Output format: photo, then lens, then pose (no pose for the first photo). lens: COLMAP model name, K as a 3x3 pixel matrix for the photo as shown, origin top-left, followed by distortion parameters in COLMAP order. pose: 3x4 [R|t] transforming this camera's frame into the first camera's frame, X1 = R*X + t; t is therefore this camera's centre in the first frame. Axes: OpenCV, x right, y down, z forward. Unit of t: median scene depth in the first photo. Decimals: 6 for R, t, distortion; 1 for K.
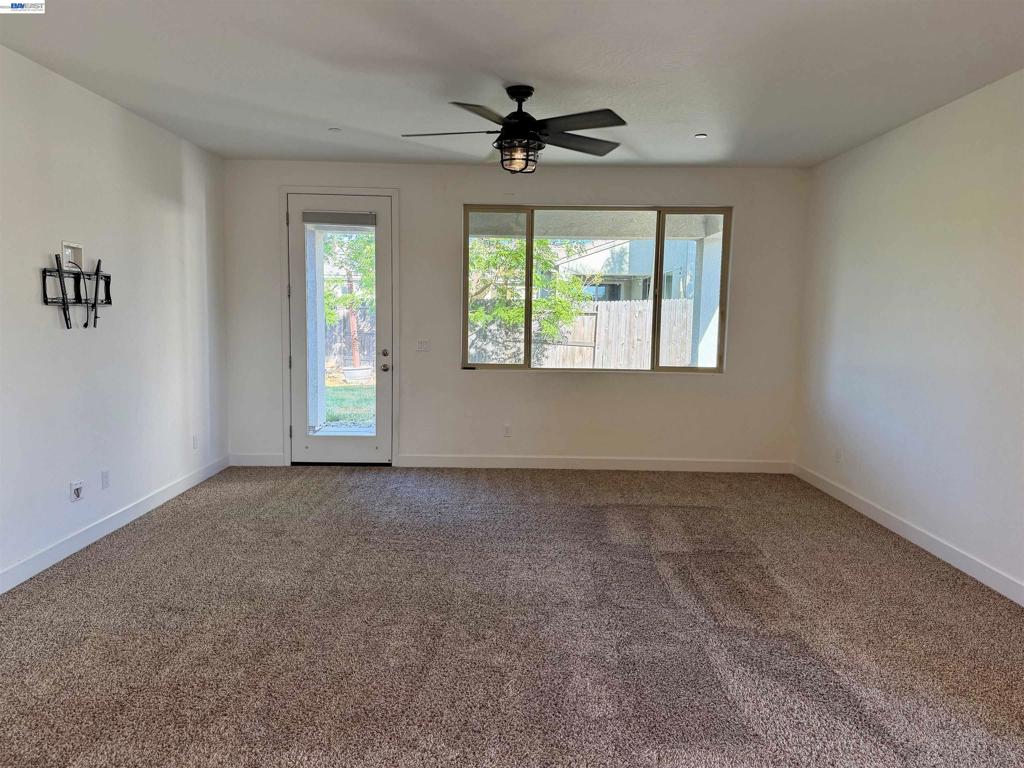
lens RADIAL K [[716.2, 0, 512.0], [0, 716.2, 384.0], [0, 0, 1]] dist [0.127922, -0.202120]
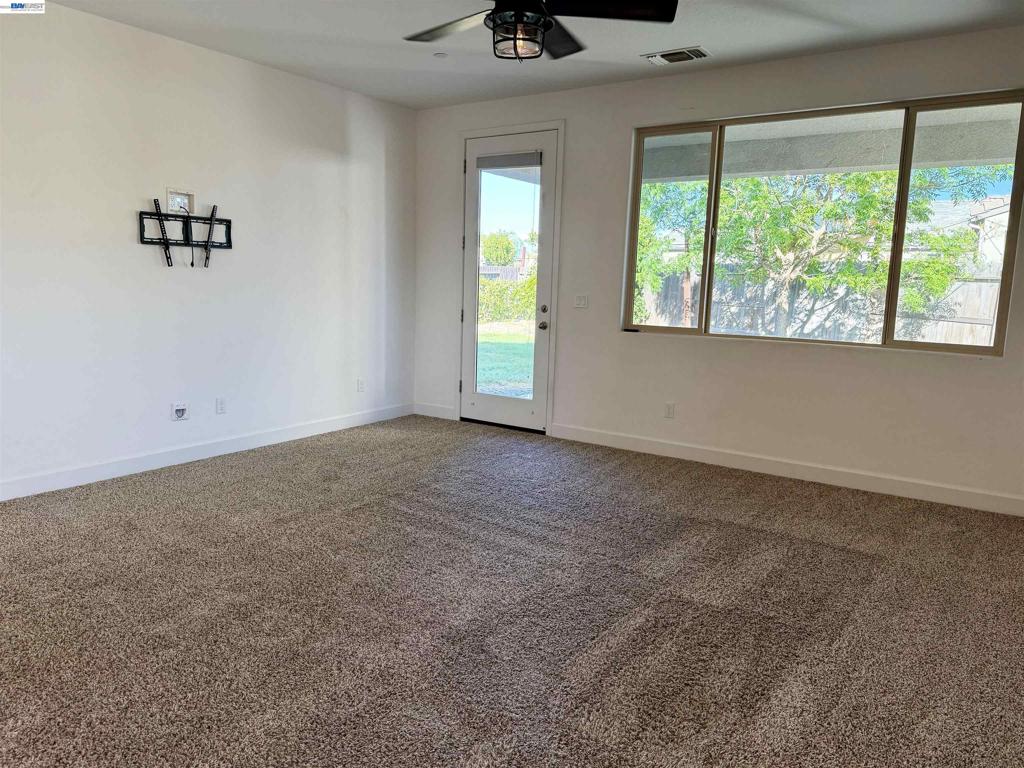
lens RADIAL K [[716.2, 0, 512.0], [0, 716.2, 384.0], [0, 0, 1]] dist [0.127922, -0.202120]
pose [[0.823669, 0.089084, -0.560030, 0.313331], [-0.069941, 0.996002, 0.055567, 0.003534], [0.562741, -0.006600, 0.826607, 0.243312]]
